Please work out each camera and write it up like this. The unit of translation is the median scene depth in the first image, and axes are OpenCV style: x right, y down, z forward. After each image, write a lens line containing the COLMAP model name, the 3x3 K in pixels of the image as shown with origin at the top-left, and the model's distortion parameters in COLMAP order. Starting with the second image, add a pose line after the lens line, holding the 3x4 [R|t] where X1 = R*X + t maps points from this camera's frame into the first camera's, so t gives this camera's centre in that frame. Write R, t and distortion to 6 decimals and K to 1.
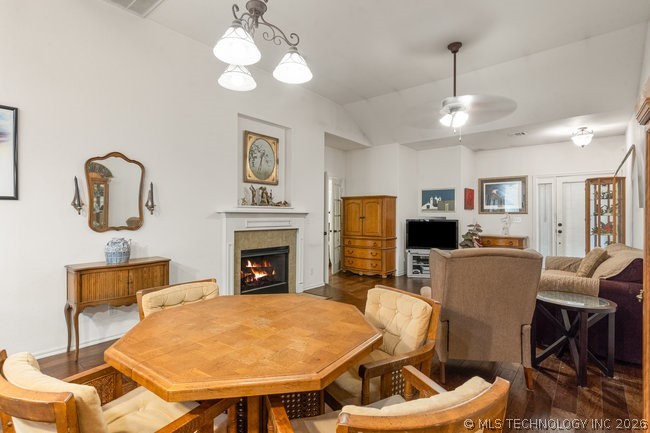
lens RADIAL K [[338.3, 0, 325.2], [0, 338.3, 215.0], [0, 0, 1]] dist [0.002048, -0.002021]
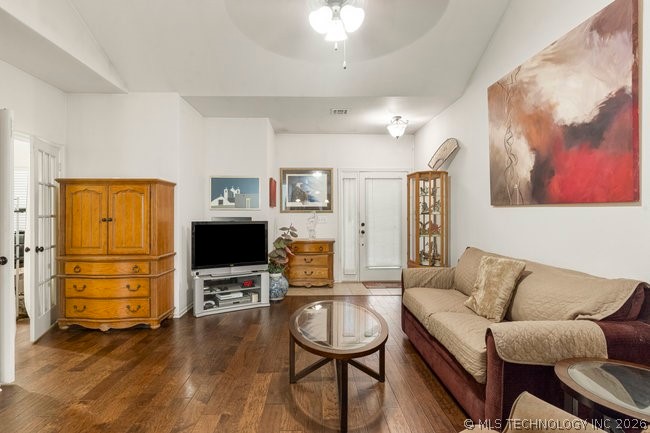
lens RADIAL K [[338.3, 0, 325.2], [0, 338.3, 213.7], [0, 0, 1]] dist [0.002048, -0.002021]
pose [[0.764329, -0.002637, 0.644821, 0.029795], [0.002860, 0.999996, 0.000700, -0.001133], [-0.644820, 0.001309, 0.764333, 0.382011]]
